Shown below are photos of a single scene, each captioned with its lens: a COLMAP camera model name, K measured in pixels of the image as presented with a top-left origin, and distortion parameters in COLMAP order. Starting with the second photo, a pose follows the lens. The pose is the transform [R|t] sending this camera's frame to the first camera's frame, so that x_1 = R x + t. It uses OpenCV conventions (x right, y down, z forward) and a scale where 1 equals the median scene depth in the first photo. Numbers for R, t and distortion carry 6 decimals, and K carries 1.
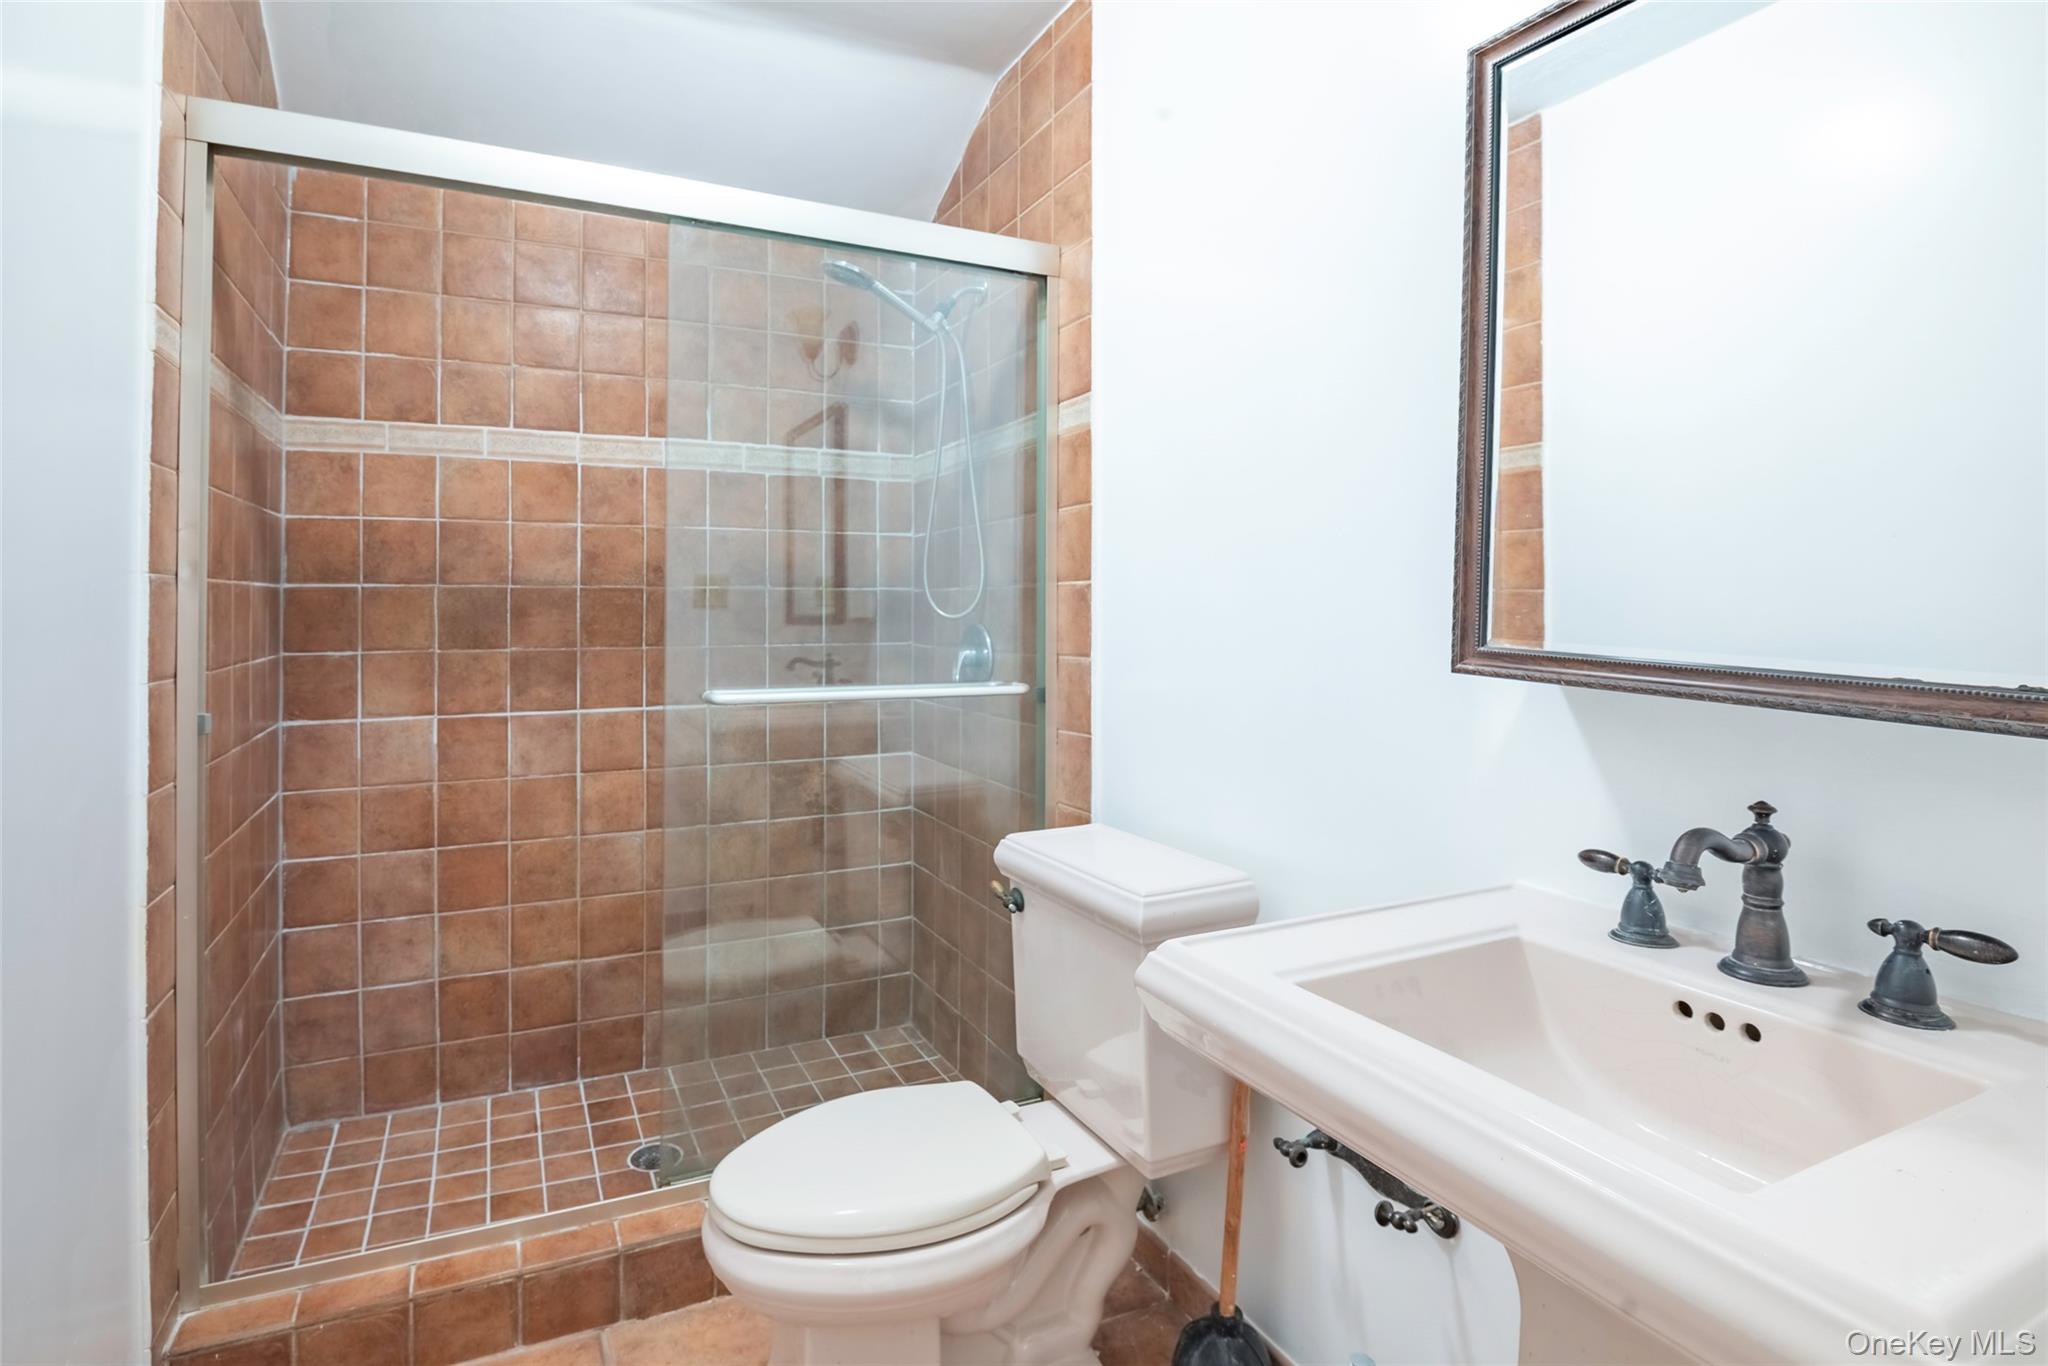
lens RADIAL K [[946.1, 0, 969.0], [0, 946.1, 607.9], [0, 0, 1]] dist [-0.009844, -0.005297]
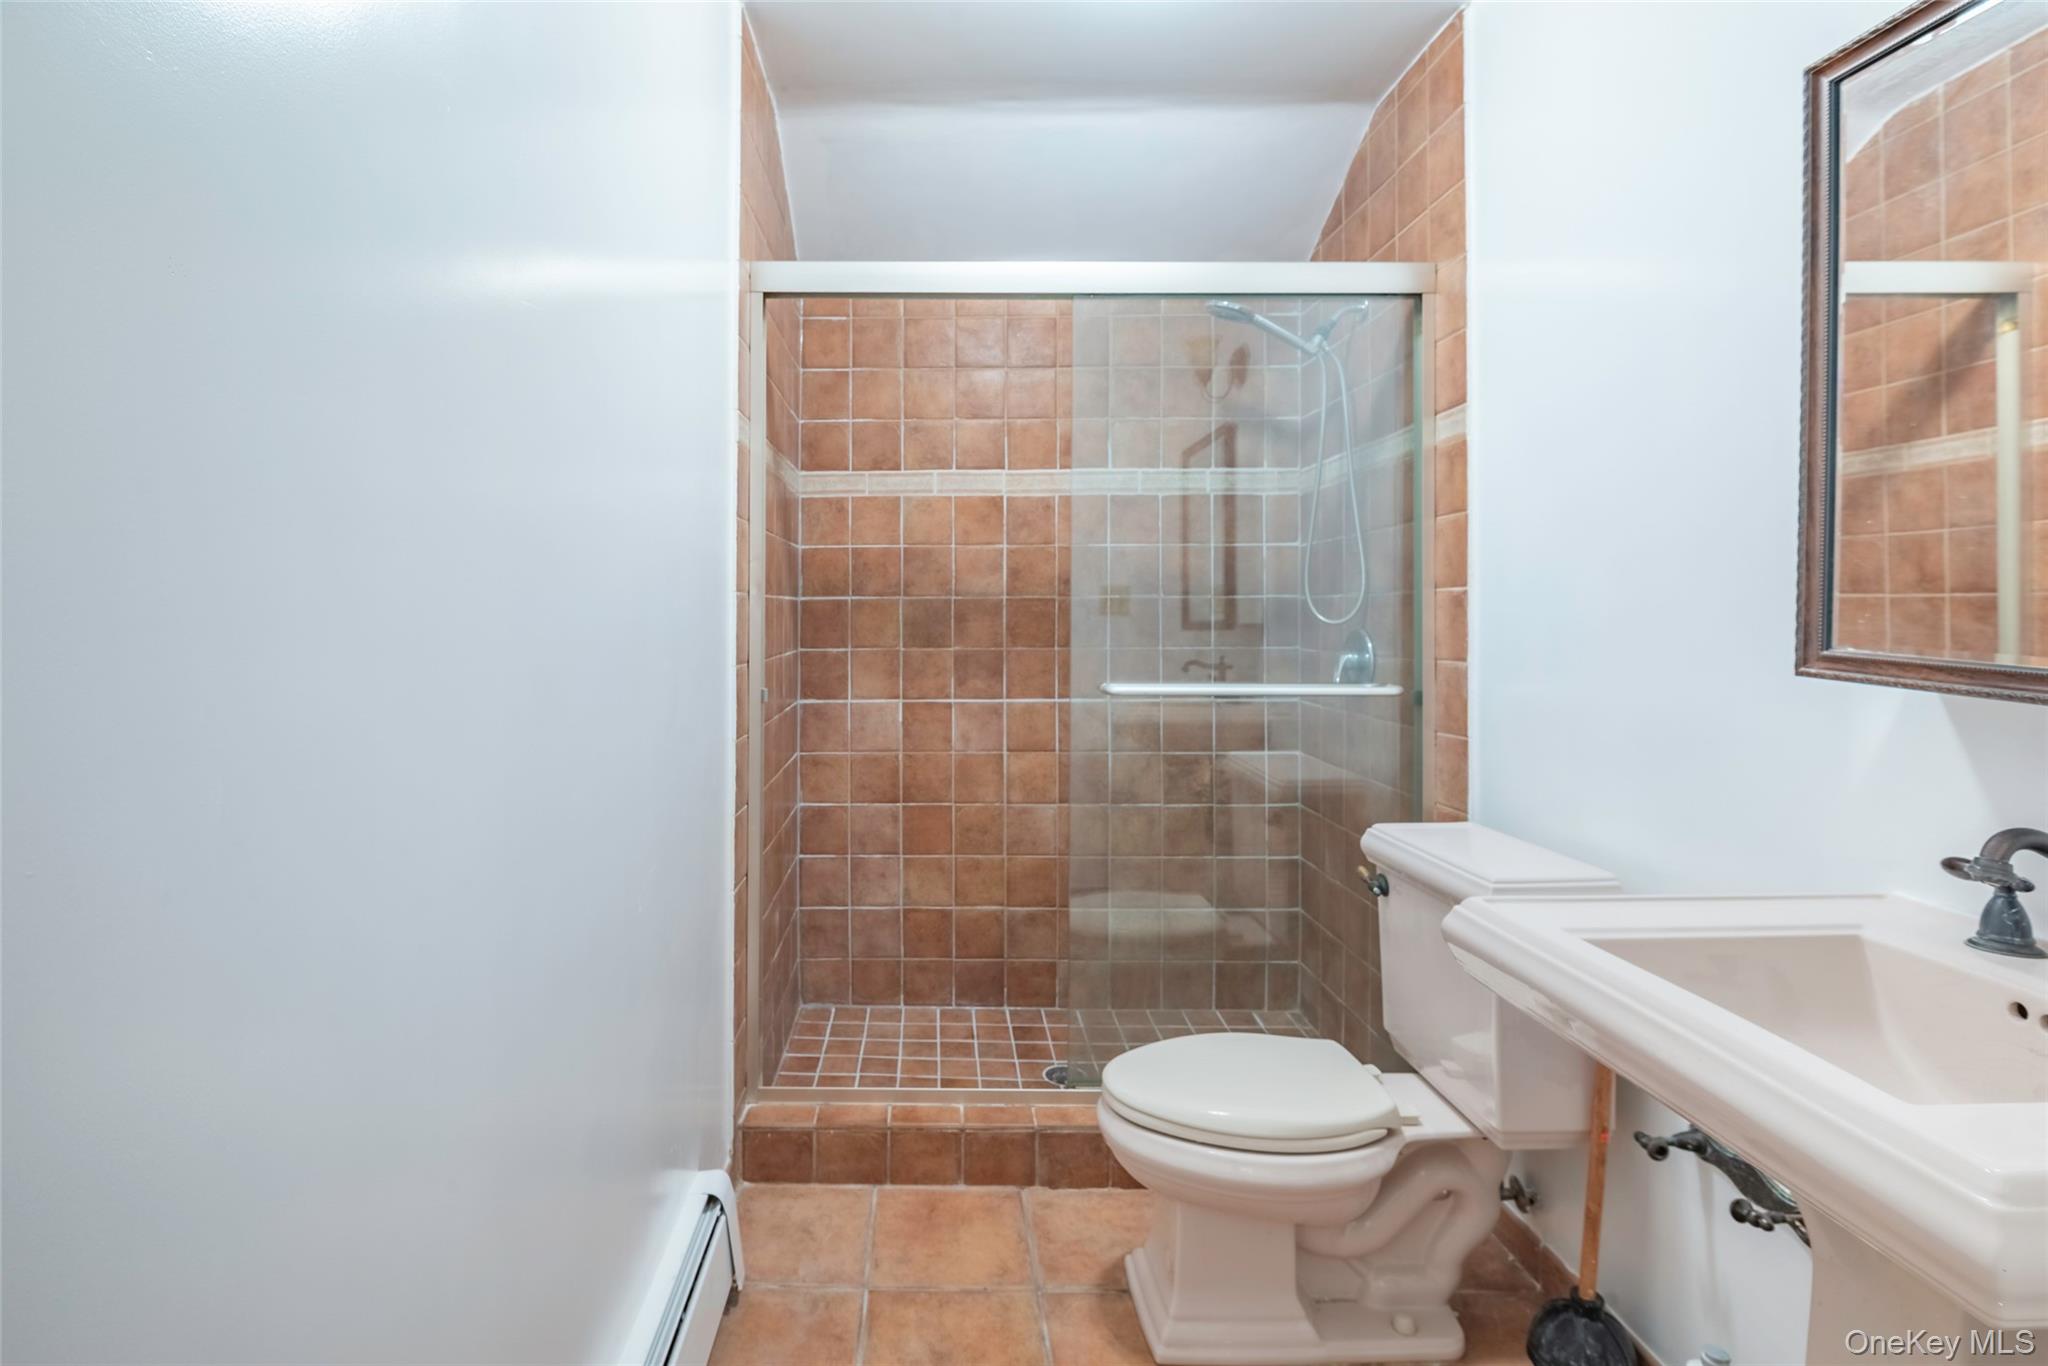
lens RADIAL K [[946.1, 0, 980.8], [0, 946.1, 614.3], [0, 0, 1]] dist [-0.009844, -0.005297]
pose [[0.914650, -0.002529, -0.404239, 0.058214], [0.002640, 0.999996, -0.000285, -0.000145], [0.404238, -0.000807, 0.914653, -0.146403]]
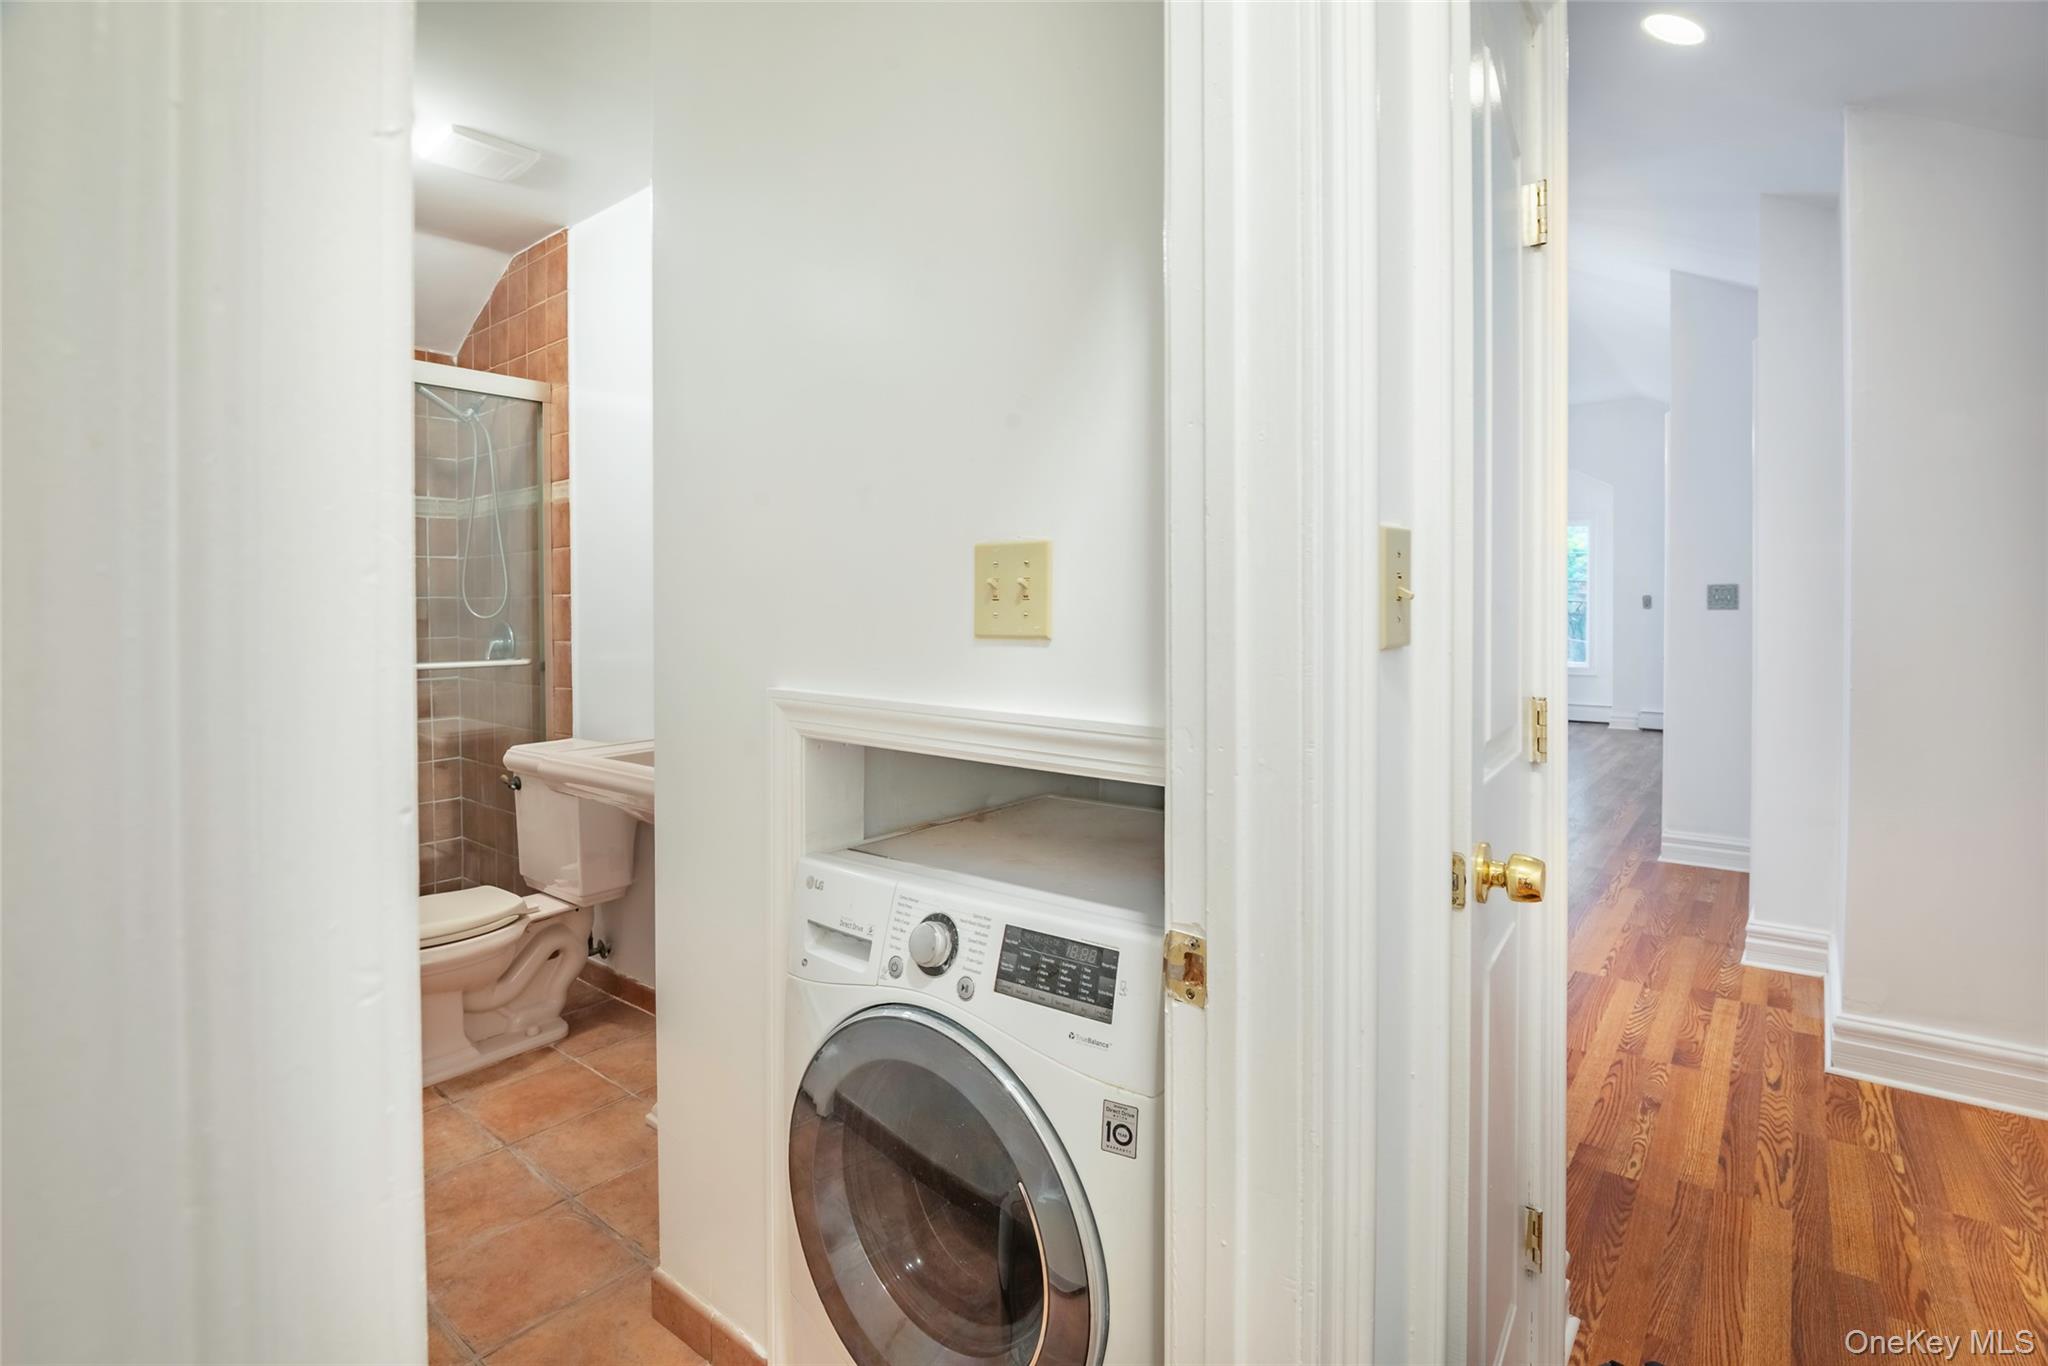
lens RADIAL K [[946.1, 0, 953.2], [0, 946.1, 615.5], [0, 0, 1]] dist [-0.009844, -0.005297]
pose [[0.923634, -0.012333, 0.383077, 0.111451], [0.007676, 0.999877, 0.013684, -0.008936], [-0.383199, -0.009698, 0.923615, -0.751153]]
